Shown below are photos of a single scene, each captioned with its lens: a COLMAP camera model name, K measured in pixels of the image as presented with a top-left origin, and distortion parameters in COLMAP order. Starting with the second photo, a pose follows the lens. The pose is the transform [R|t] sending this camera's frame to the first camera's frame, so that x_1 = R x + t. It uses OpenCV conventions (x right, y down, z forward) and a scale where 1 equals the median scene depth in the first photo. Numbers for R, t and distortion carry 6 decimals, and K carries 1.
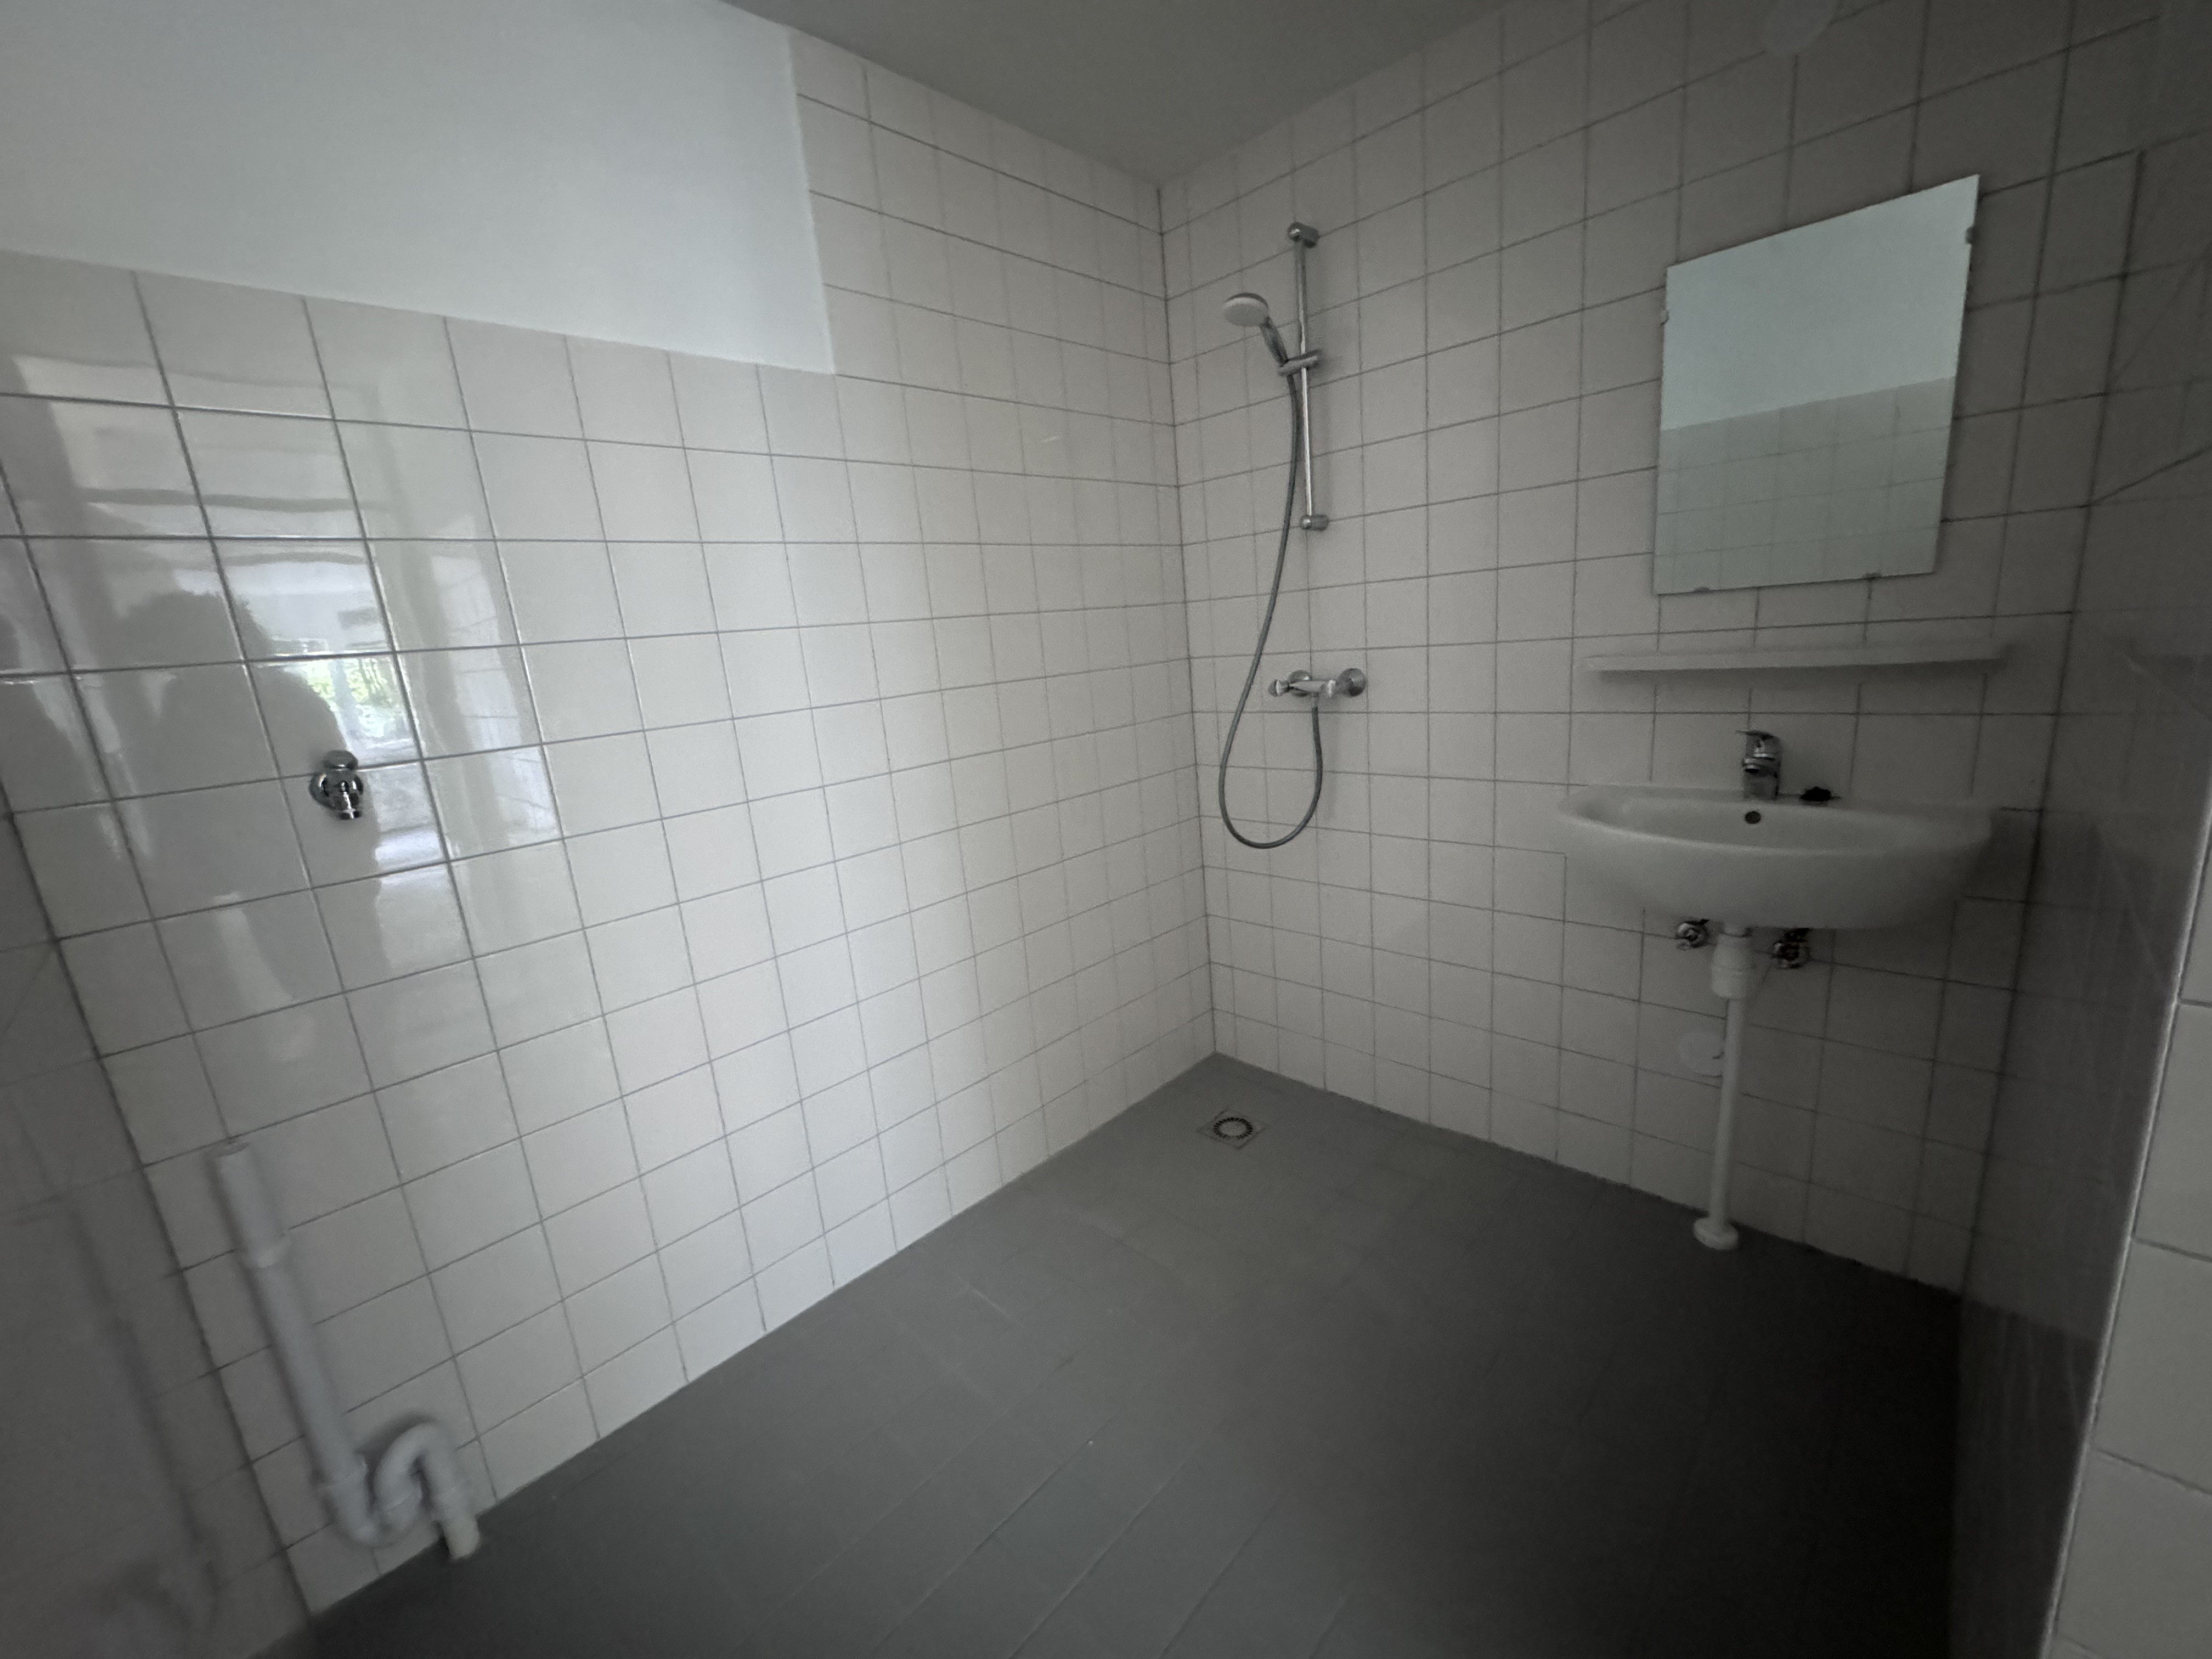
lens RADIAL K [[884.7, 0, 1108.3], [0, 884.7, 835.4], [0, 0, 1]] dist [-0.000691, 0.000539]
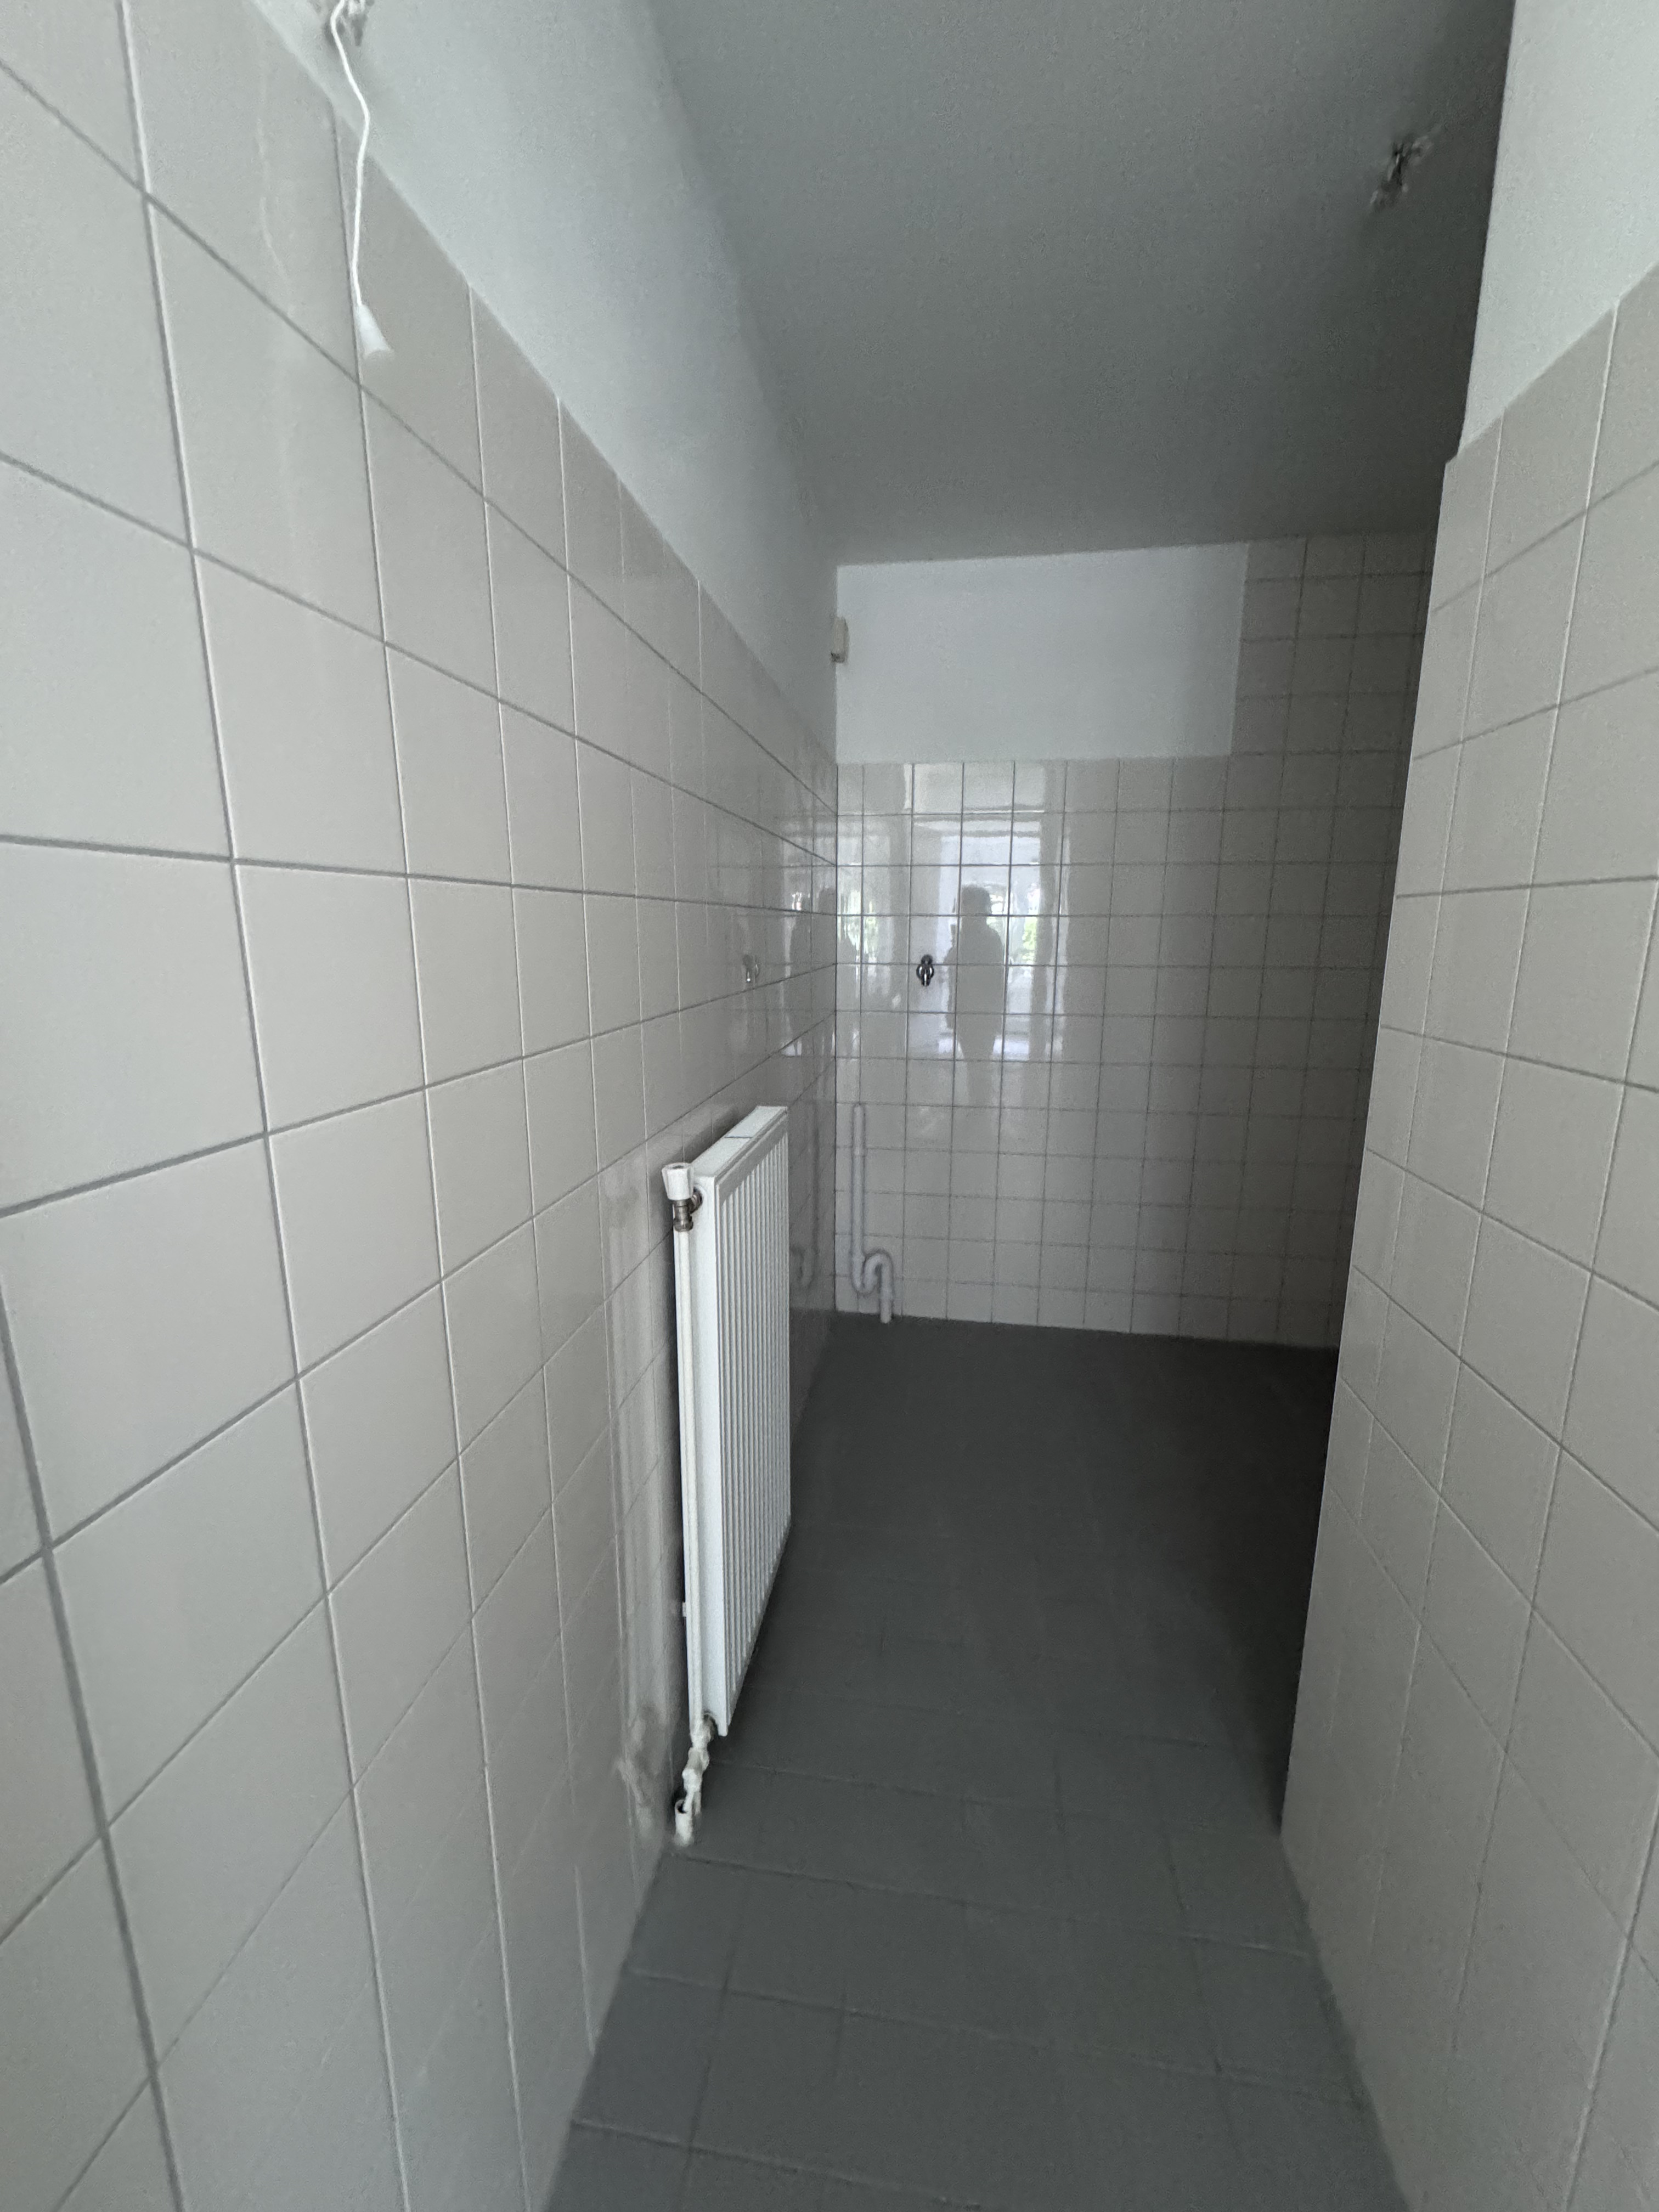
lens RADIAL K [[884.7, 0, 829.9], [0, 884.7, 1112.2], [0, 0, 1]] dist [-0.000691, 0.000539]
pose [[0.597735, 0.248388, -0.762244, 0.810785], [-0.236168, 0.963157, 0.128660, 0.058726], [0.766118, 0.103113, 0.634374, -0.608272]]
